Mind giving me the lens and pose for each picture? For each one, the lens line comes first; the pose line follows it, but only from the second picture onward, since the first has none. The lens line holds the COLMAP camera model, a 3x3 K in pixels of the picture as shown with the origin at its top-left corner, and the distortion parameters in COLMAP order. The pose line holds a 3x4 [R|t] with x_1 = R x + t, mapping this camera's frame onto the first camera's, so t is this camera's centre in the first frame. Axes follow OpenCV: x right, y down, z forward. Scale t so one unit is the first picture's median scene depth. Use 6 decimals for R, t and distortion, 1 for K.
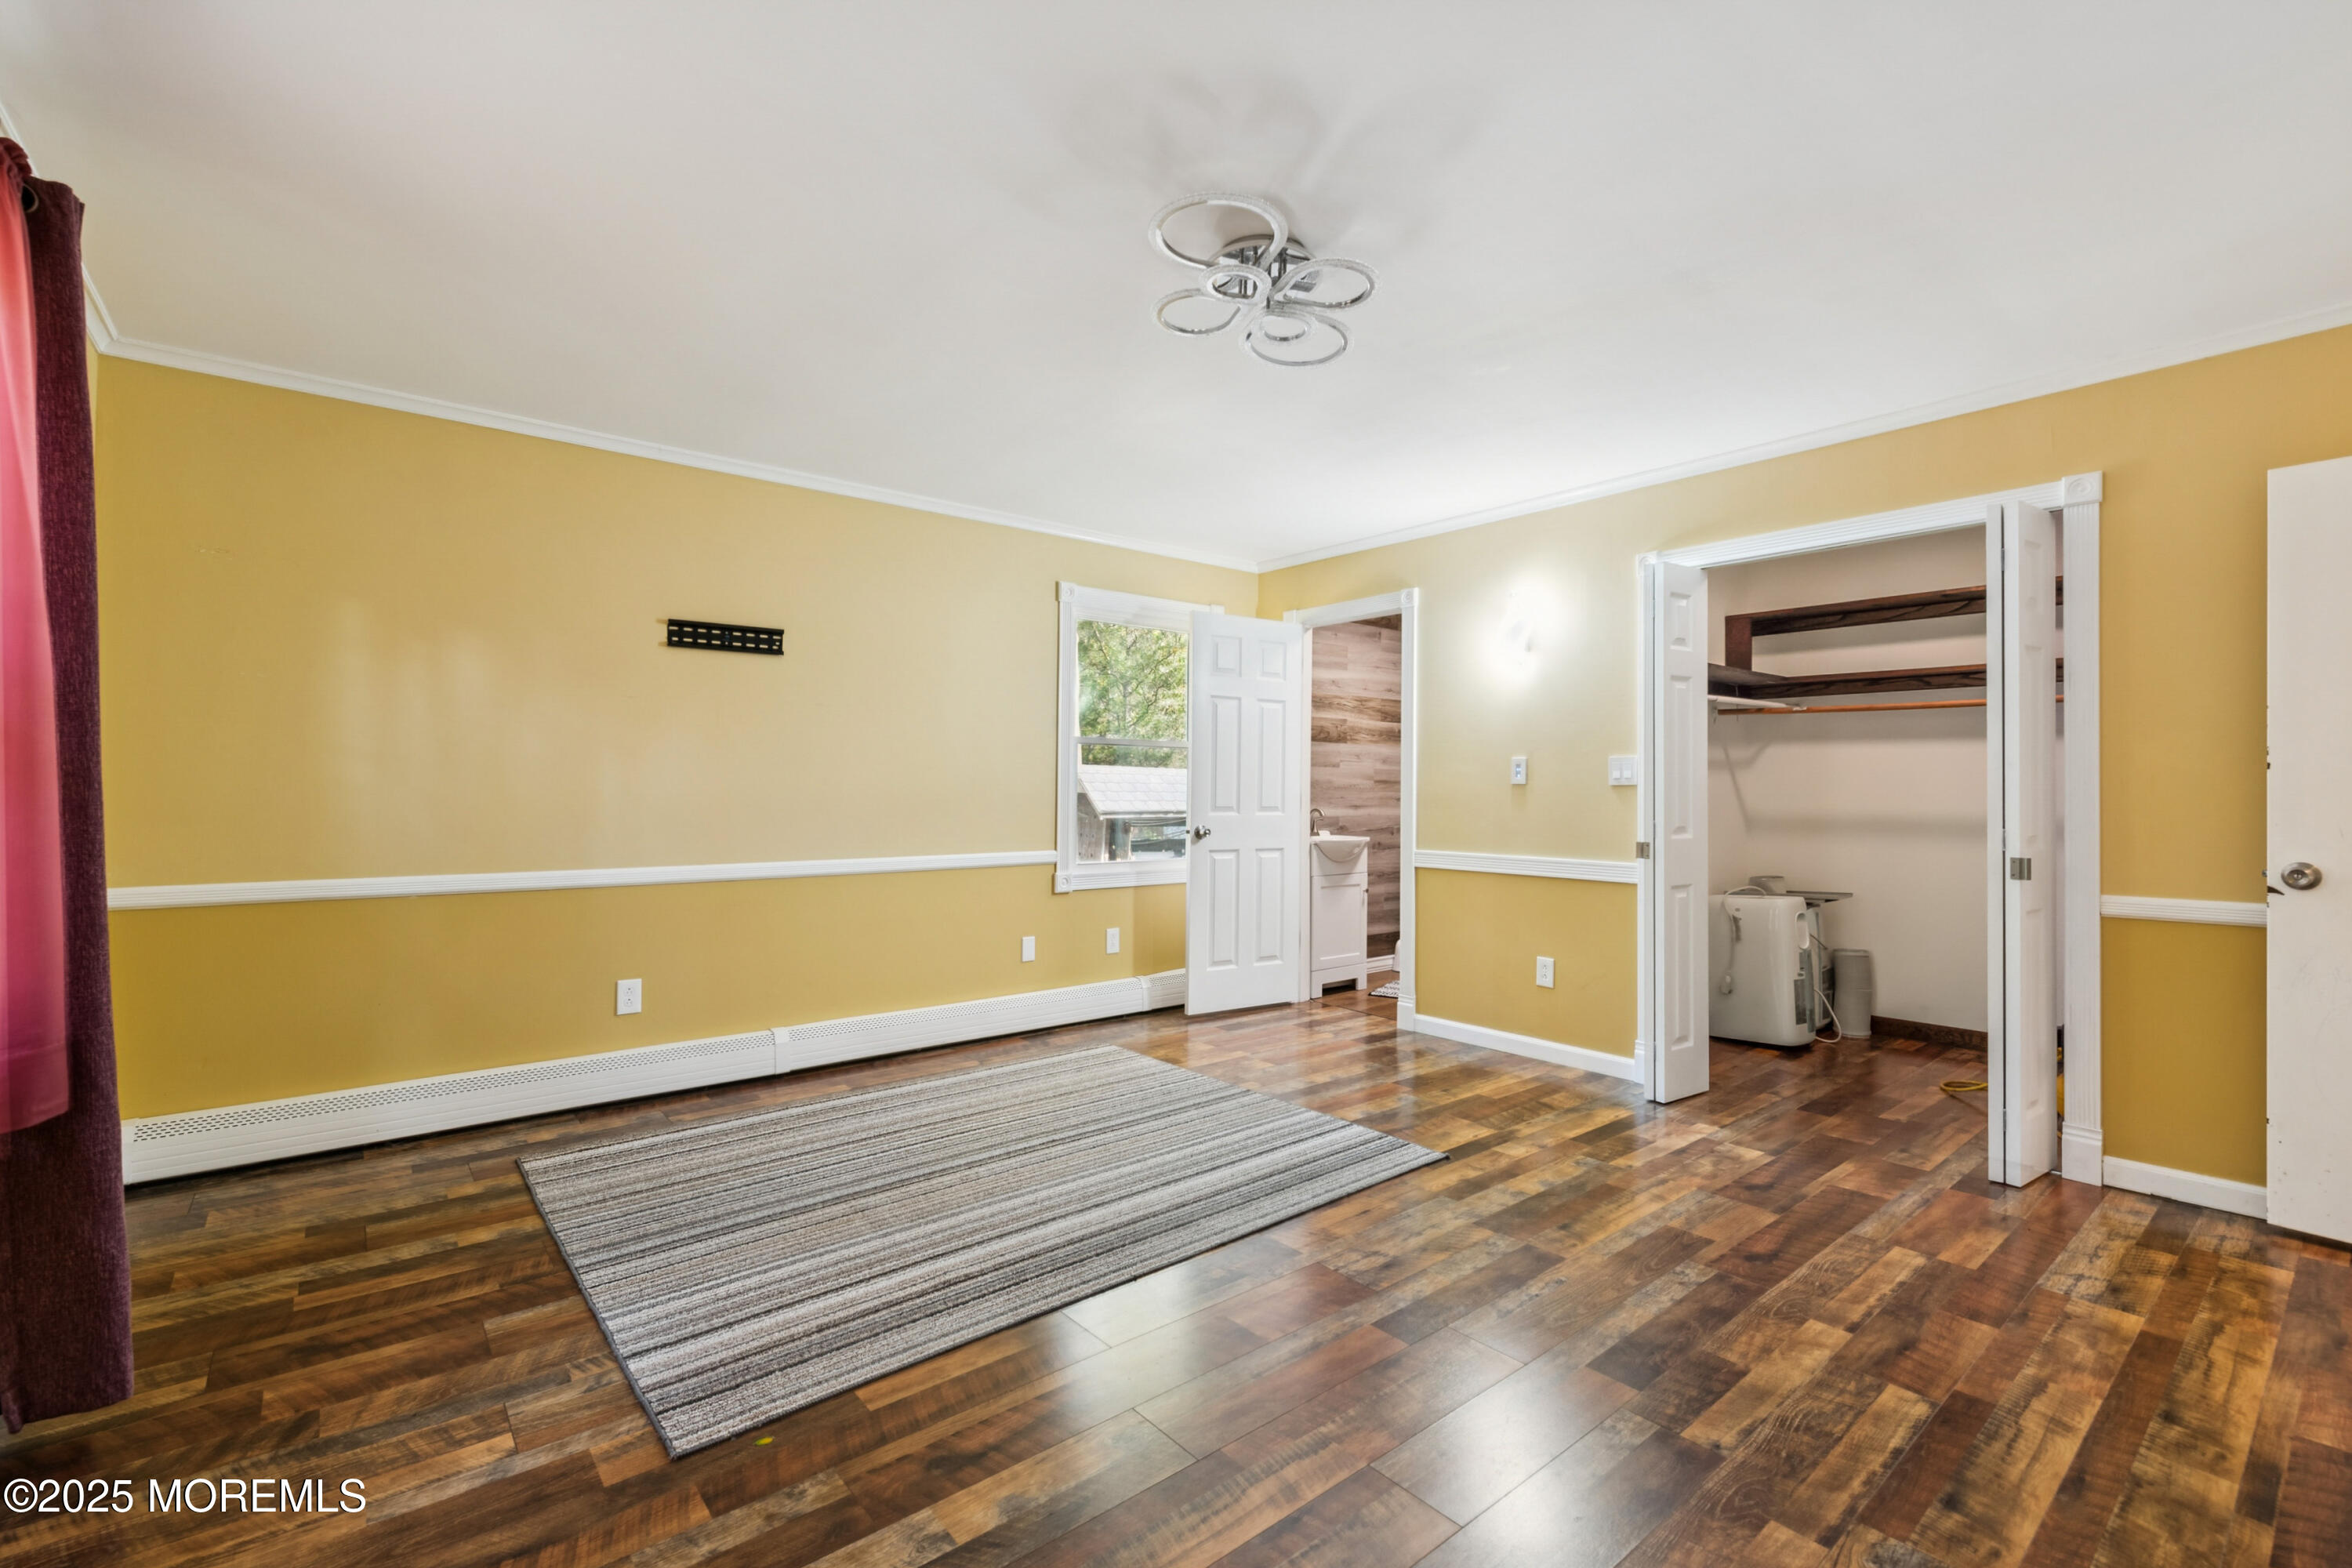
lens RADIAL K [[1032.5, 0, 1168.0], [0, 1032.5, 780.9], [0, 0, 1]] dist [0.003085, 0.000061]
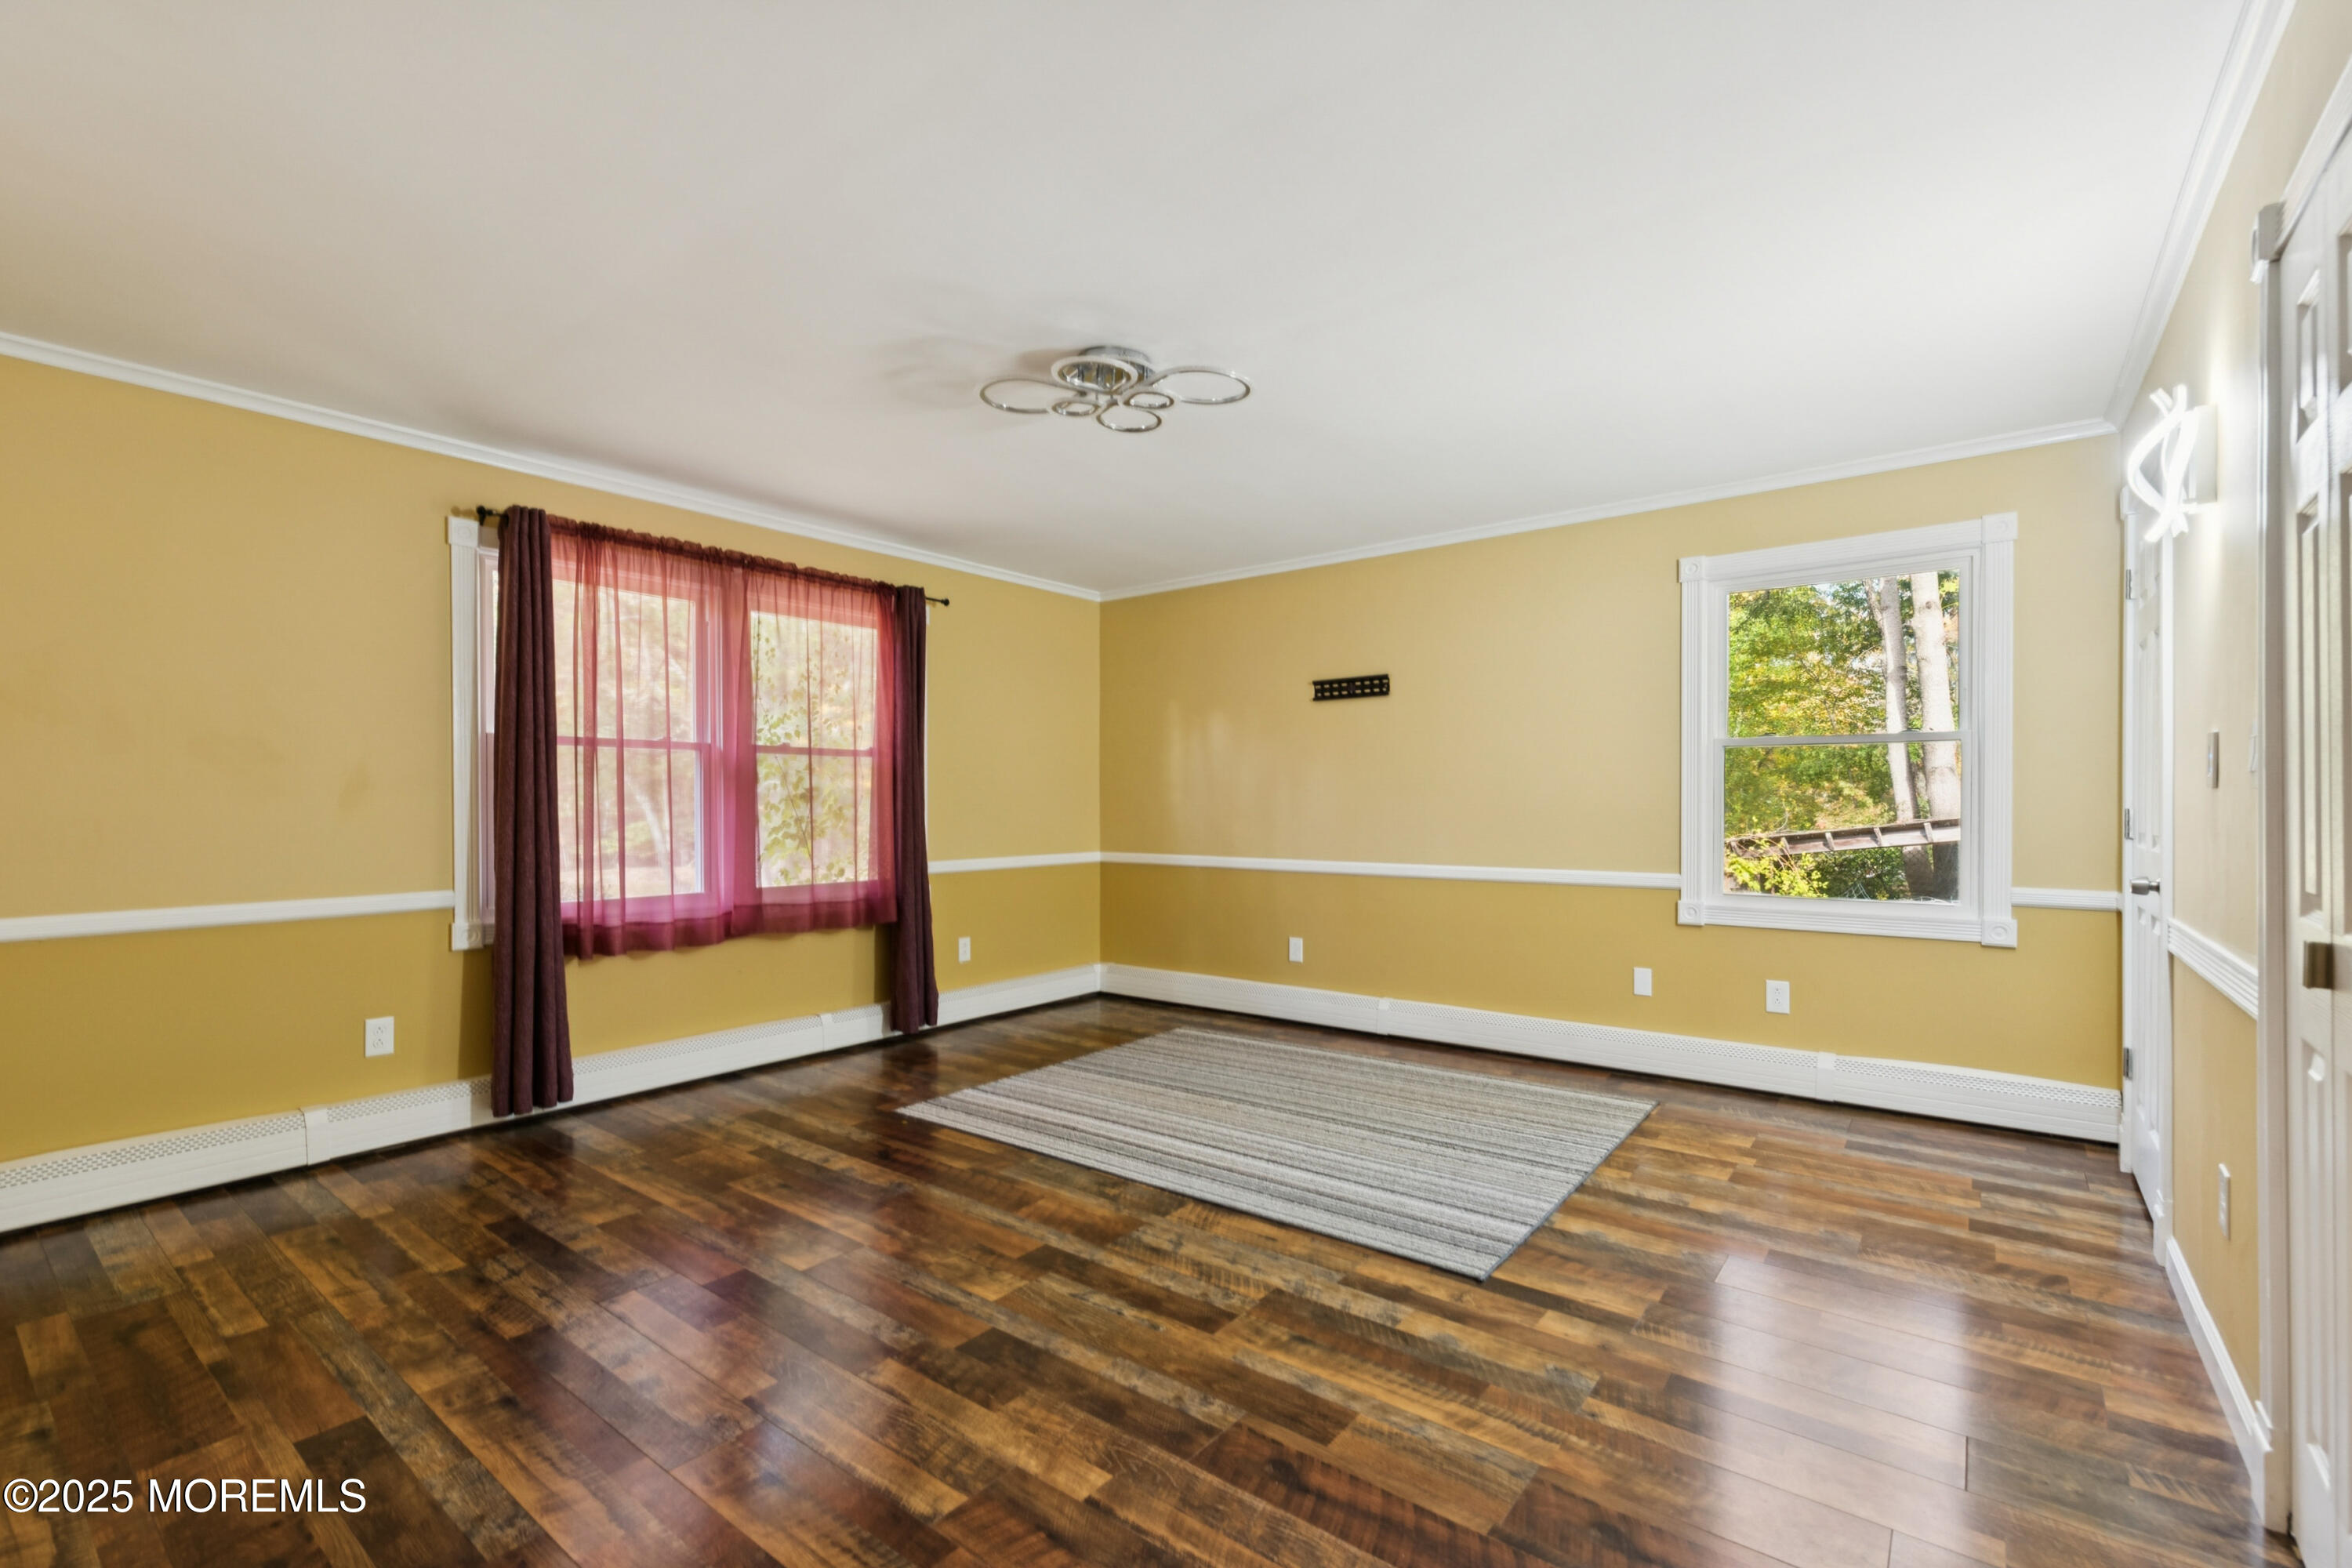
lens RADIAL K [[1032.5, 0, 1164.0], [0, 1032.5, 804.6], [0, 0, 1]] dist [0.003085, 0.000061]
pose [[0.204429, -0.003447, -0.978875, 1.014890], [0.011714, 0.999931, -0.001074, 0.008575], [0.978811, -0.011247, 0.204455, 0.640730]]
